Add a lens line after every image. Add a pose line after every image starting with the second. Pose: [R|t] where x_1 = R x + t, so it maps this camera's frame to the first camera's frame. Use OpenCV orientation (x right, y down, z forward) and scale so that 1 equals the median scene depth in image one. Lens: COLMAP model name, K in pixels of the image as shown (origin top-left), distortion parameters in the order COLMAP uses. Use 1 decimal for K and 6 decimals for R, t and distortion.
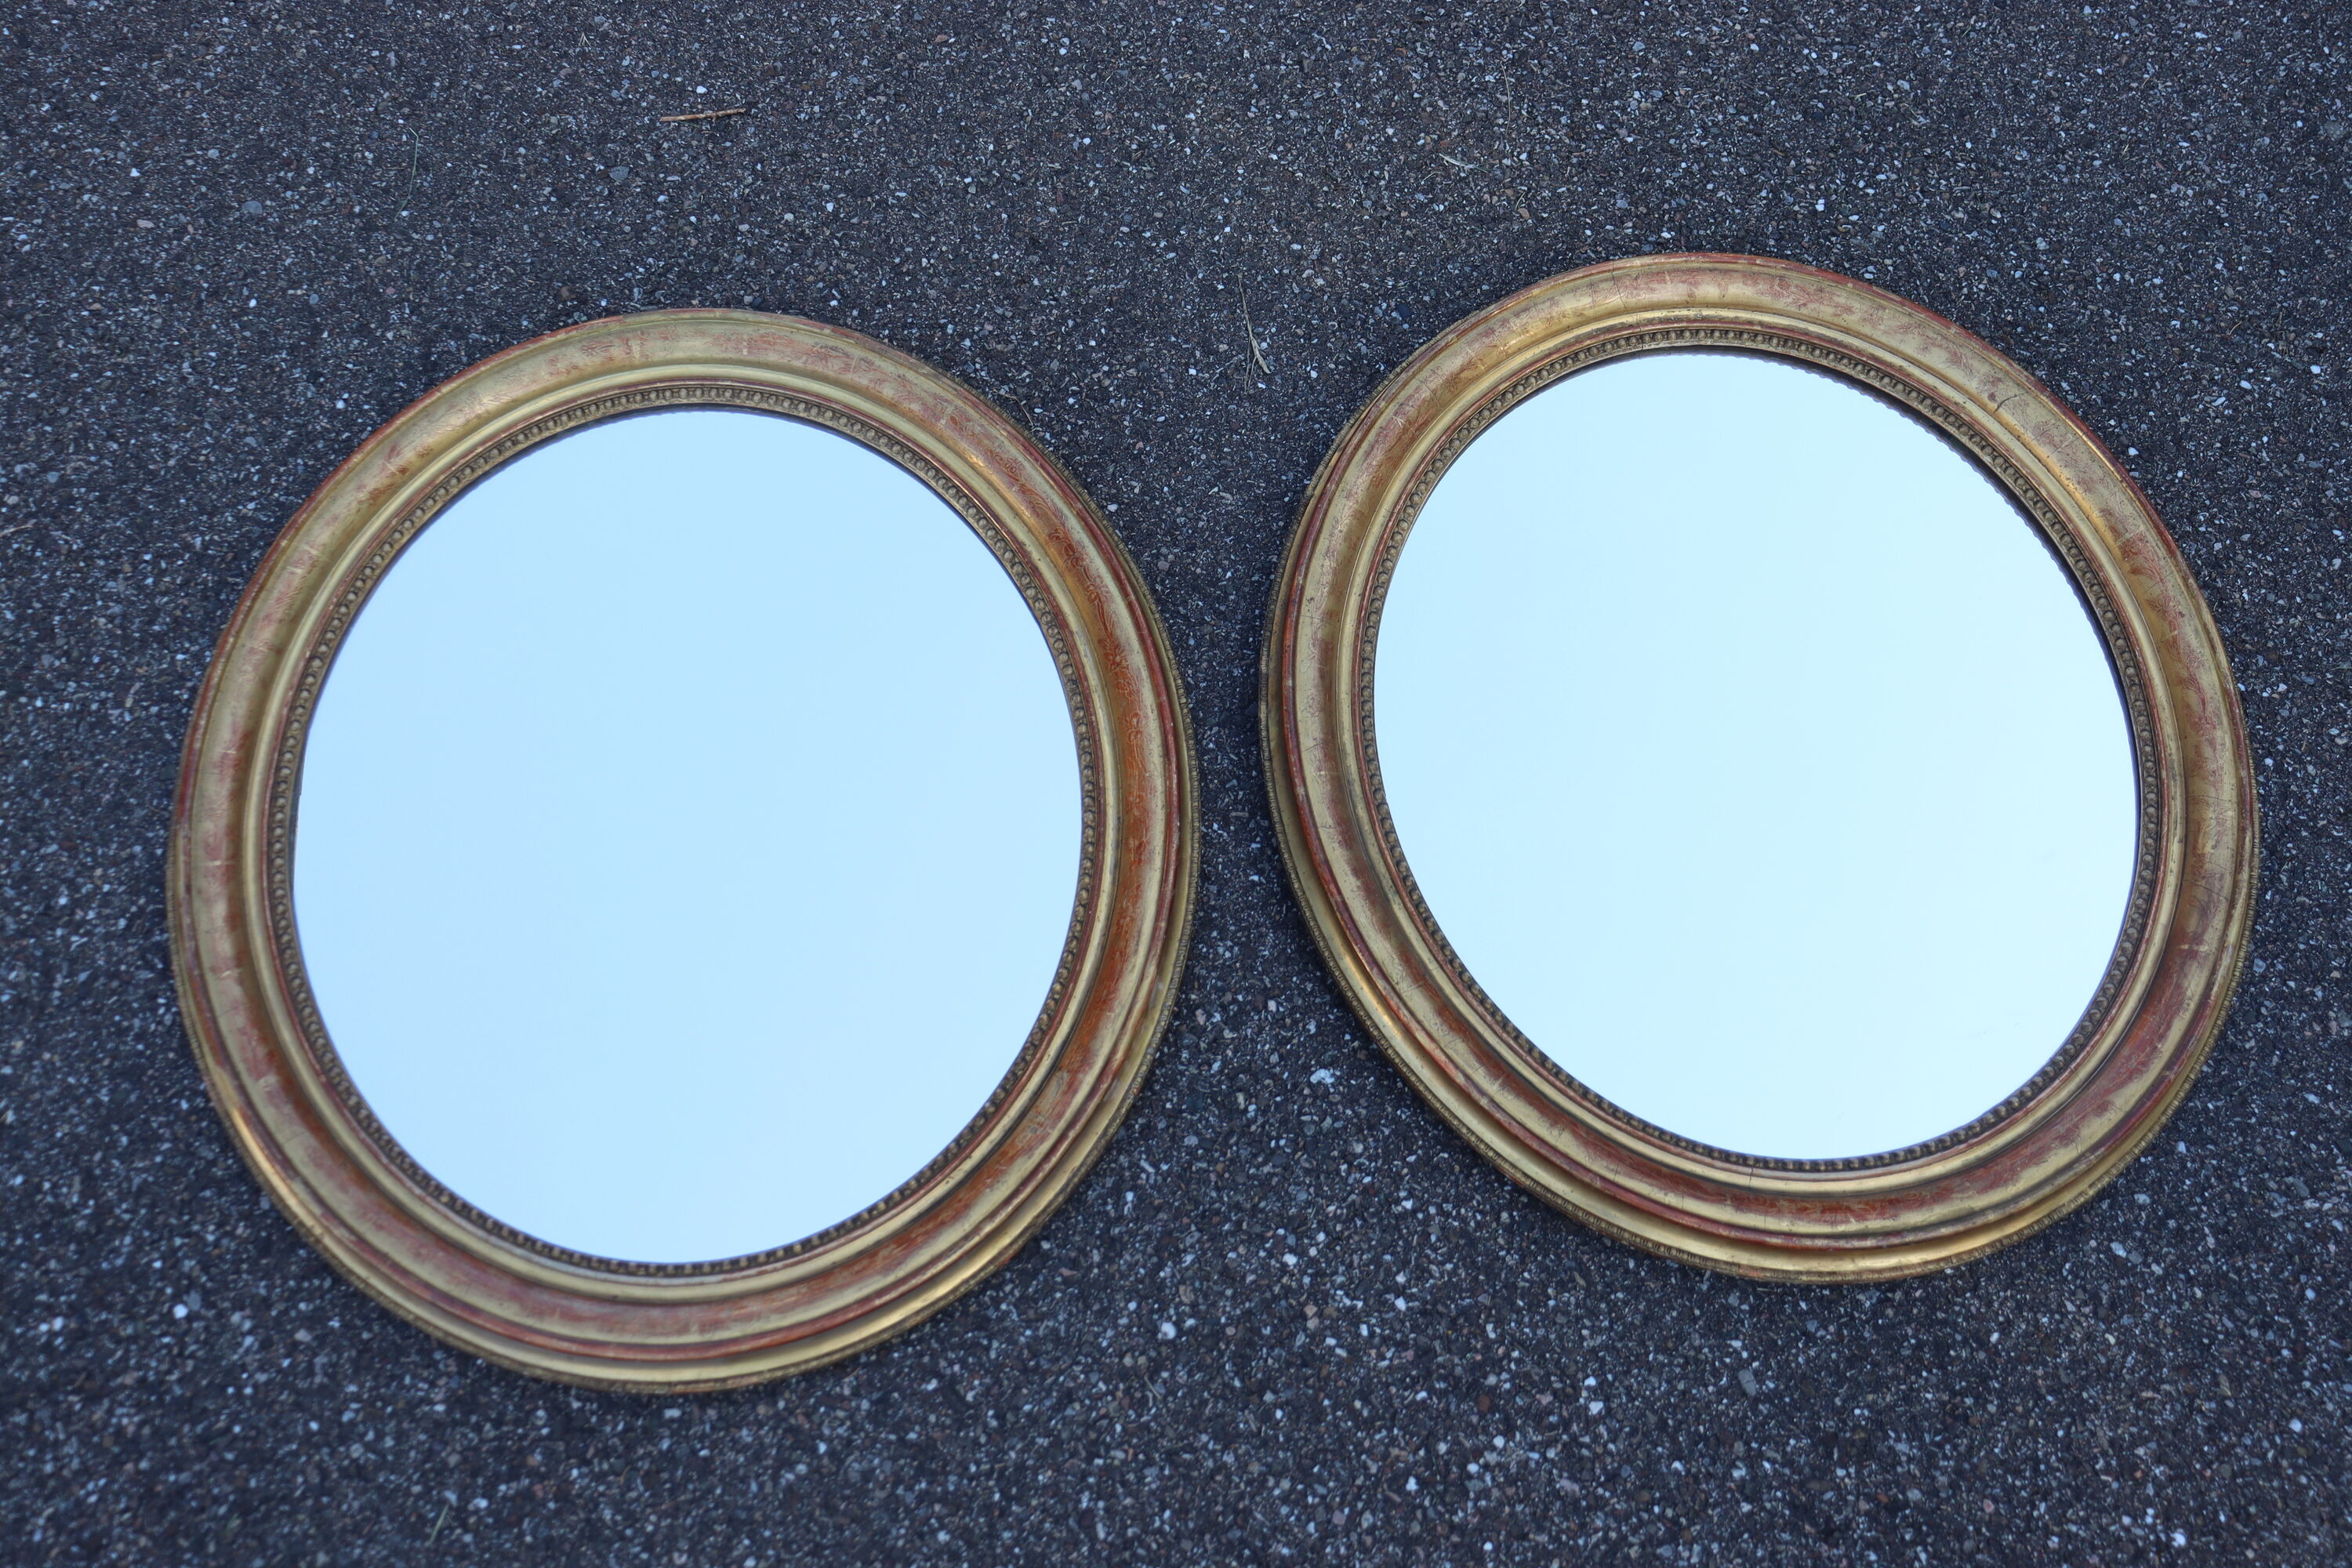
lens RADIAL K [[2322.6, 0, 1176.4], [0, 2322.6, 771.7], [0, 0, 1]] dist [-0.073316, 0.000000]
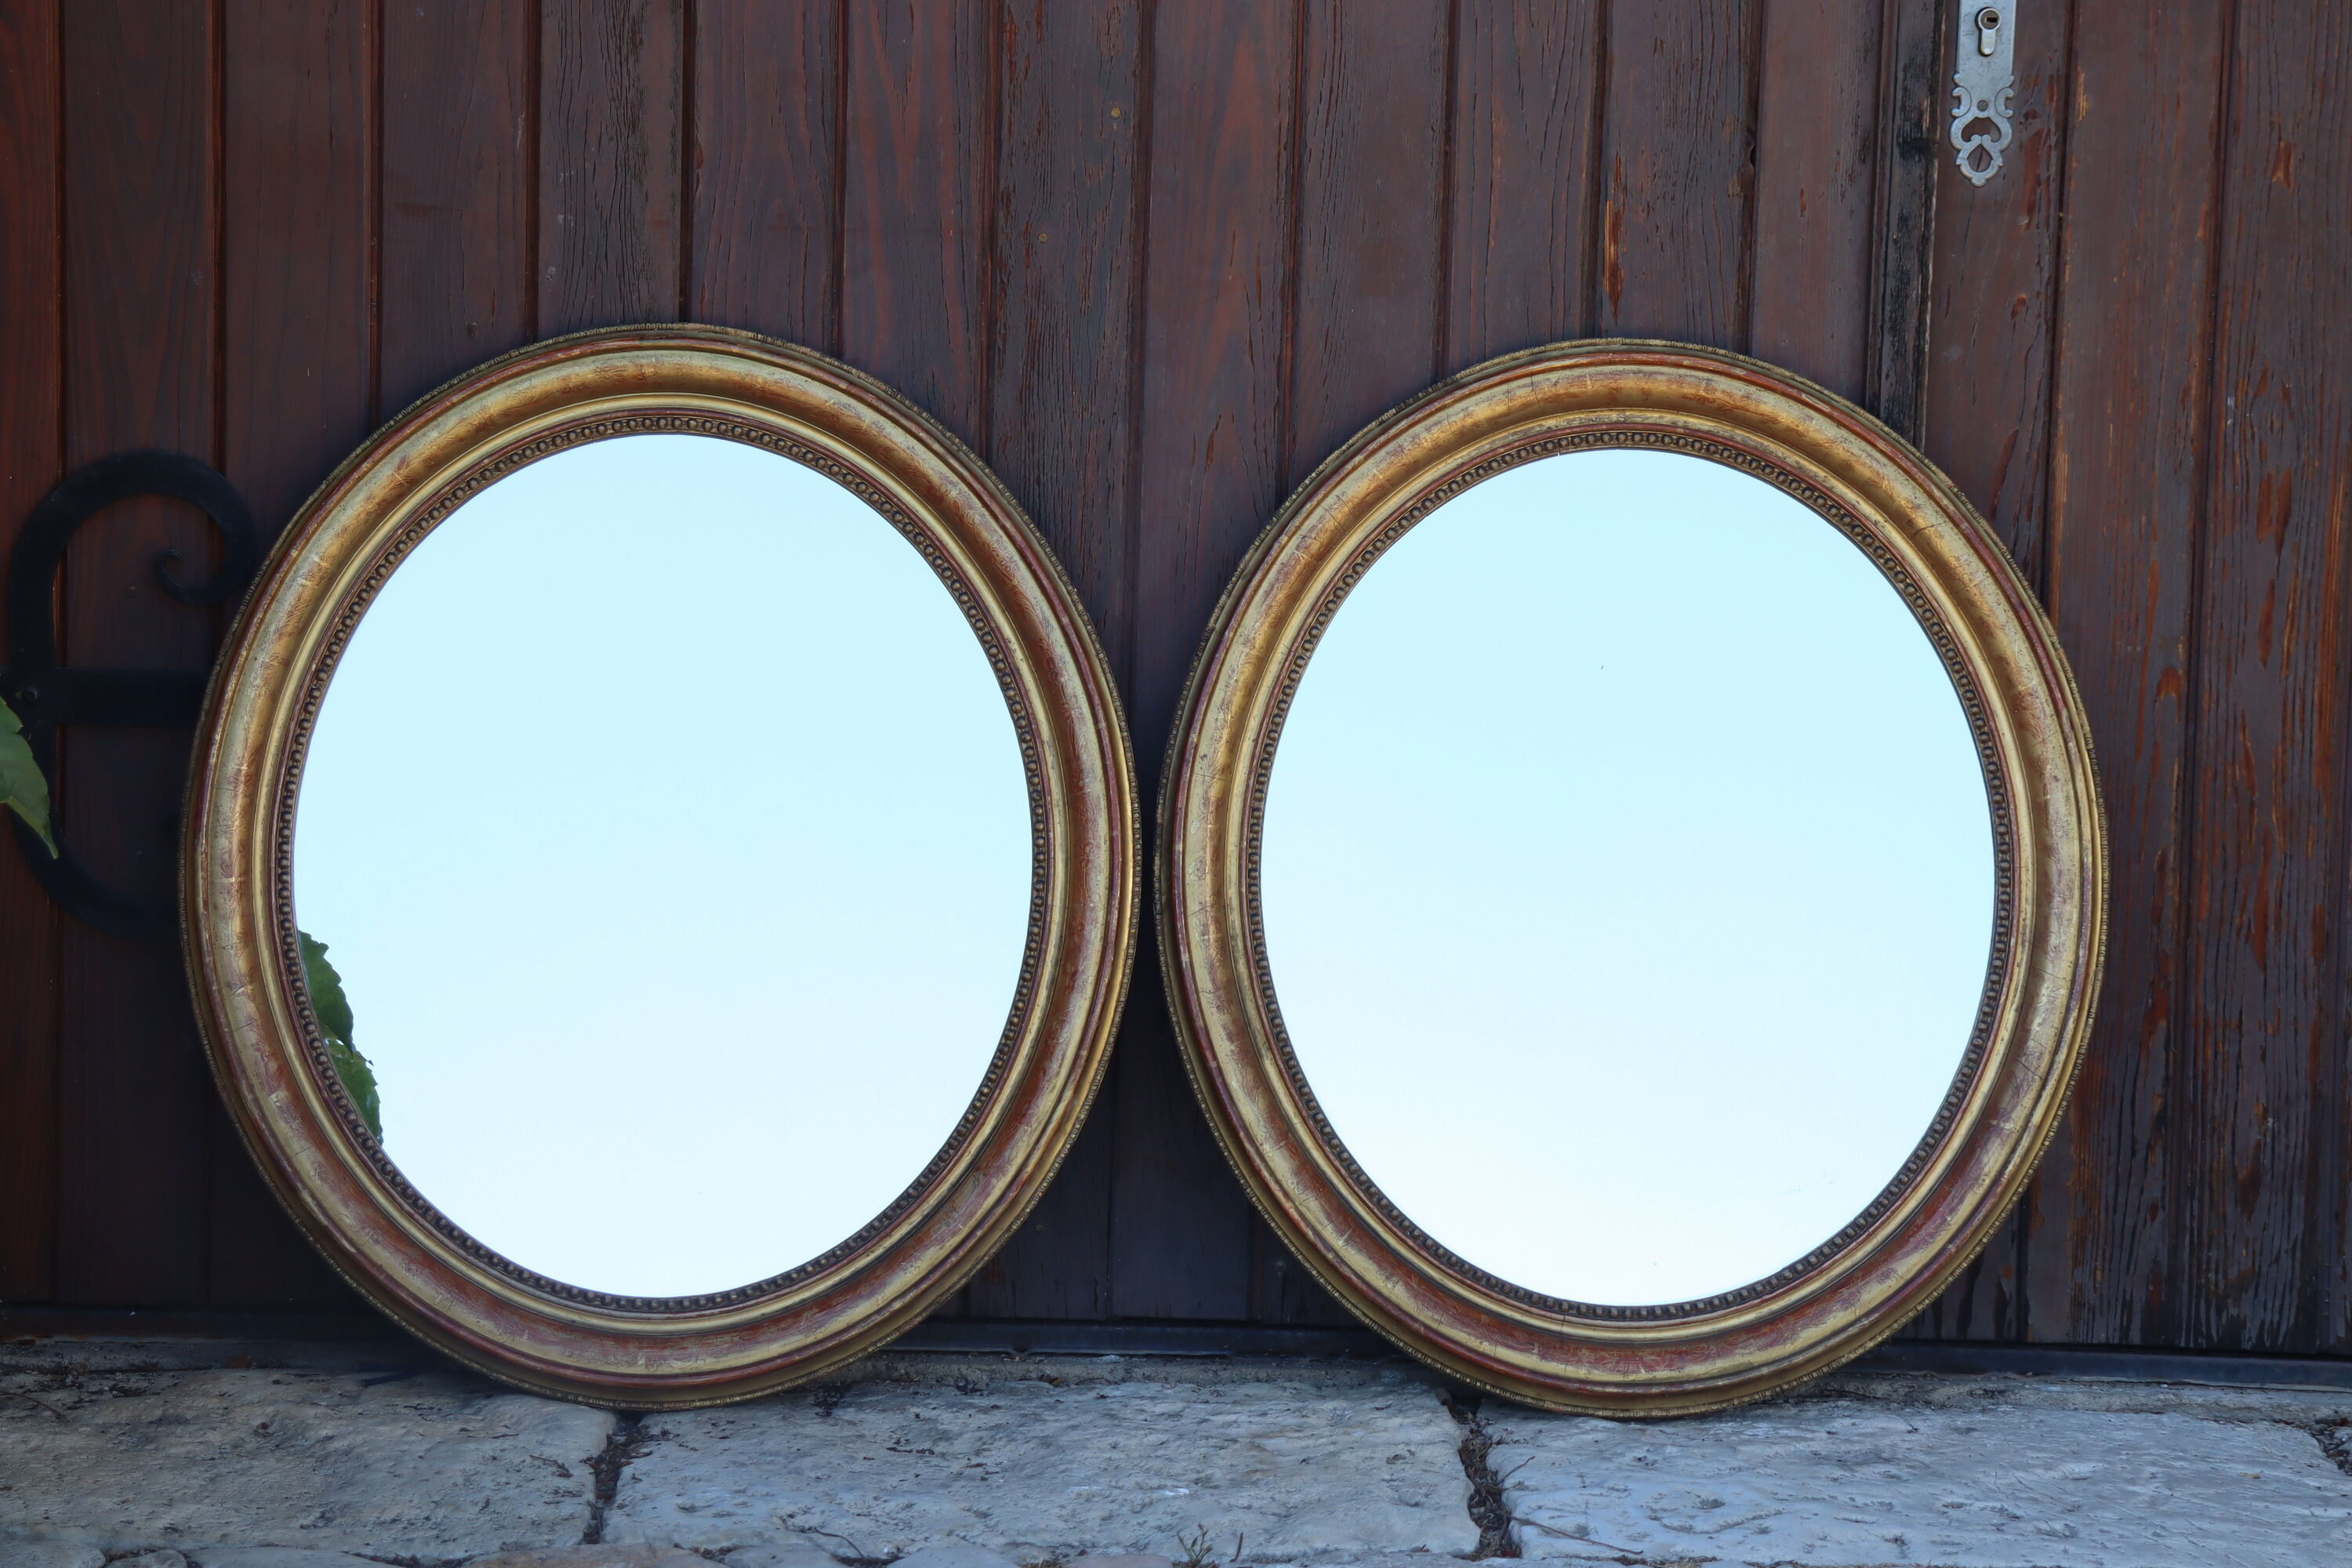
lens RADIAL K [[5614.2, 0, 1177.5], [0, 5614.2, 782.1], [0, 0, 1]] dist [0.427535, 0.000000]
pose [[0.999154, 0.018744, -0.036600, 0.145772], [-0.005712, 0.944705, 0.327870, -0.941458], [0.040722, -0.327384, 0.944014, -1.483571]]
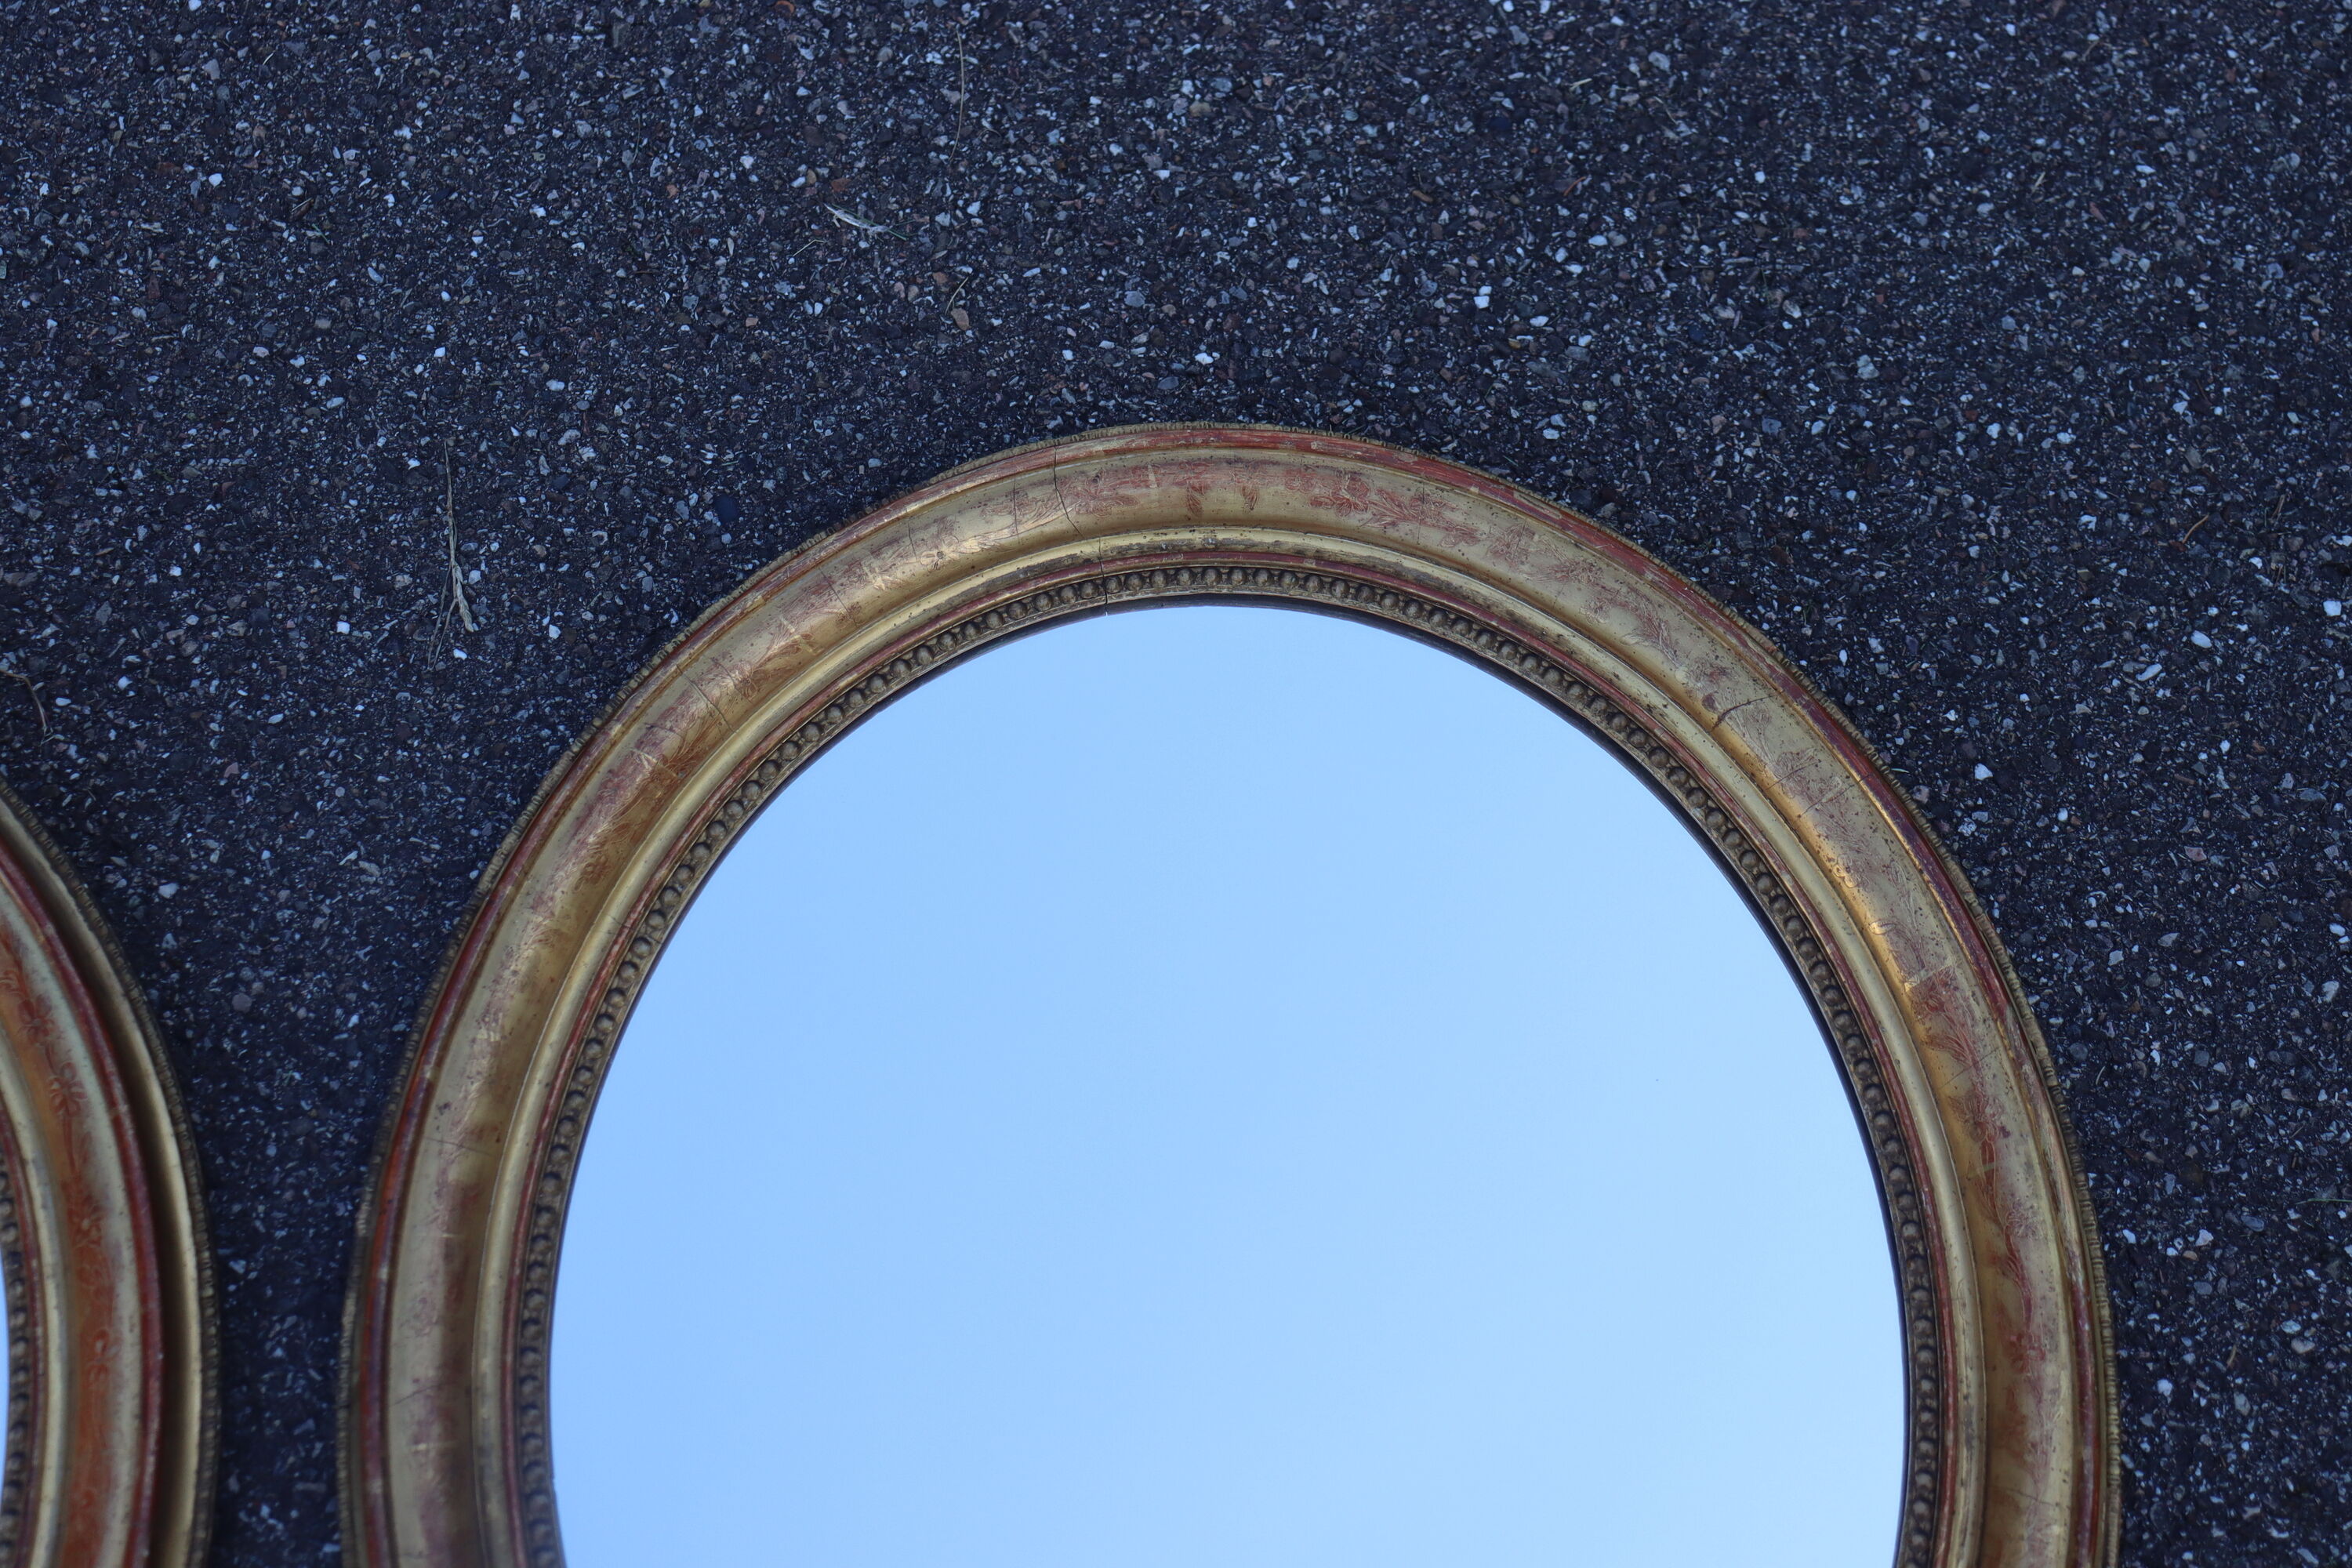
lens RADIAL K [[3099.2, 0, 1177.4], [0, 3099.2, 779.6], [0, 0, 1]] dist [0.029760, 0.000000]
pose [[0.999975, 0.005042, -0.004987, 0.251334], [-0.004678, 0.997513, 0.070328, -0.217481], [0.005329, -0.070303, 0.997511, 0.257352]]
